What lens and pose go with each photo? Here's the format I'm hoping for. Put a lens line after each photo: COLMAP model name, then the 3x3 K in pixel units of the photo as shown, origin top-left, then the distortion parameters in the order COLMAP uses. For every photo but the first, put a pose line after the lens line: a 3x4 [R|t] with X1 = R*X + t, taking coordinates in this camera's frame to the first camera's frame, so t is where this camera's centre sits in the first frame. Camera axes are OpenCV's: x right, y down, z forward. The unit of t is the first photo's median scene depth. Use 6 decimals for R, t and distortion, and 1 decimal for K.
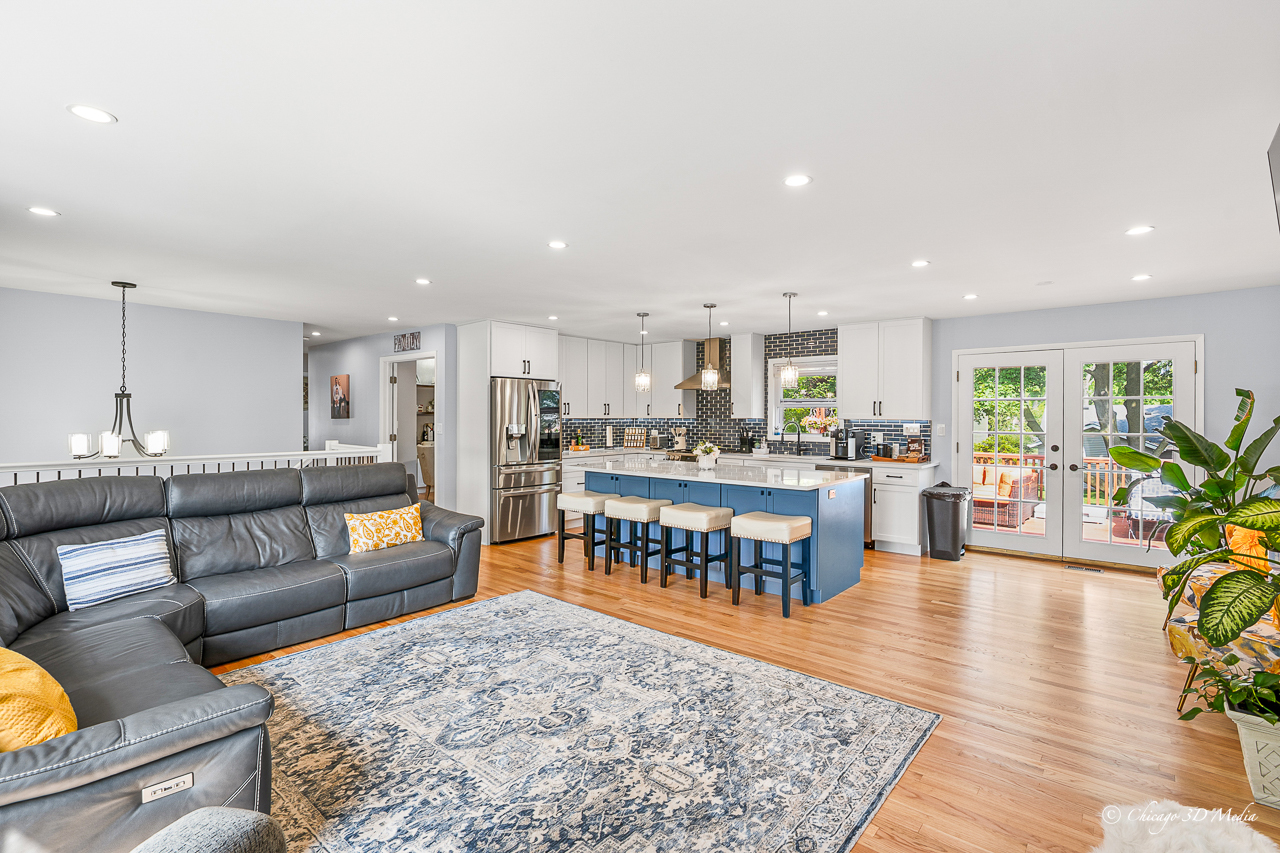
lens RADIAL K [[594.9, 0, 644.8], [0, 594.9, 416.5], [0, 0, 1]] dist [-0.011581, 0.000661]
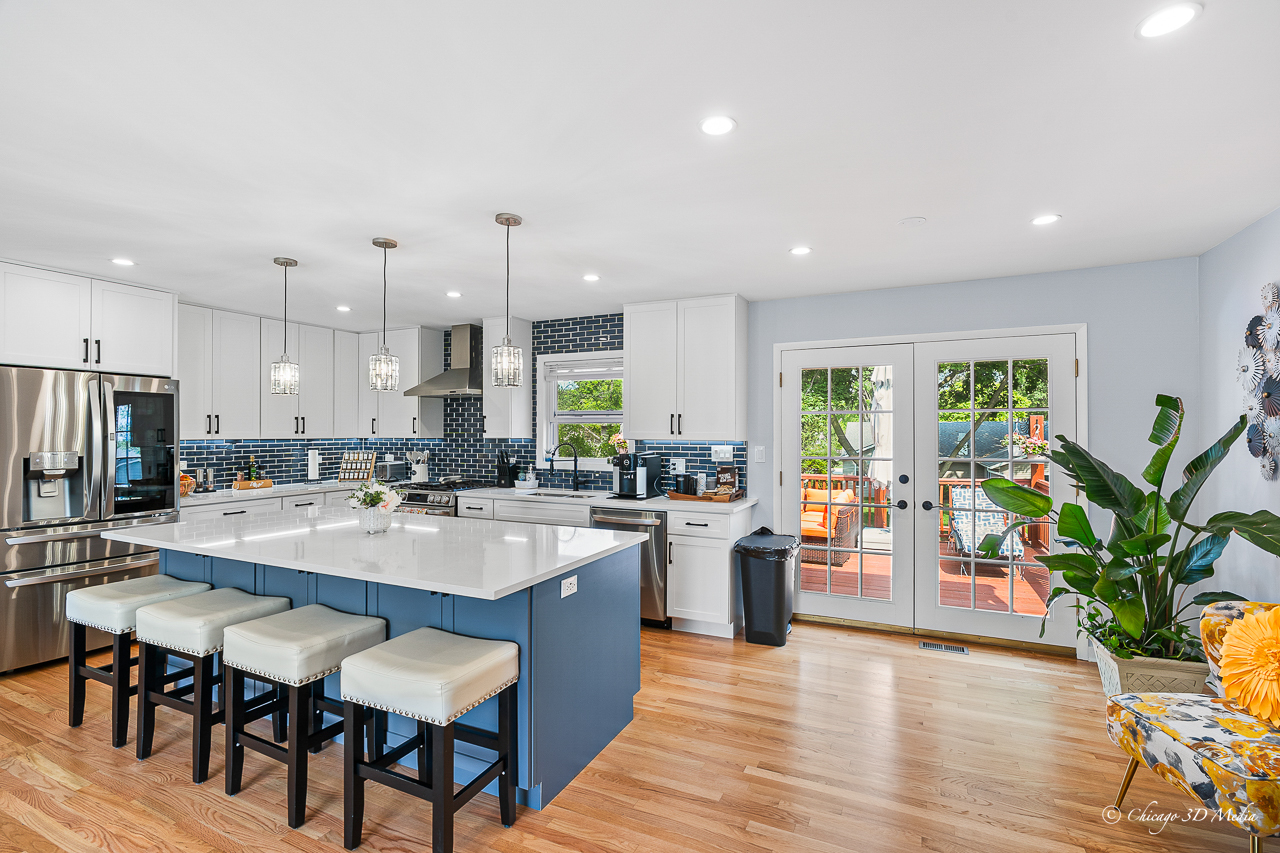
lens RADIAL K [[584.7, 0, 640.0], [0, 584.7, 426.5], [0, 0, 1]] dist [-0.007321, 0.001282]
pose [[0.965988, 0.000976, 0.258587, 0.182251], [0.002003, 0.999935, -0.011257, -0.003372], [-0.258581, 0.011392, 0.965923, 0.364706]]
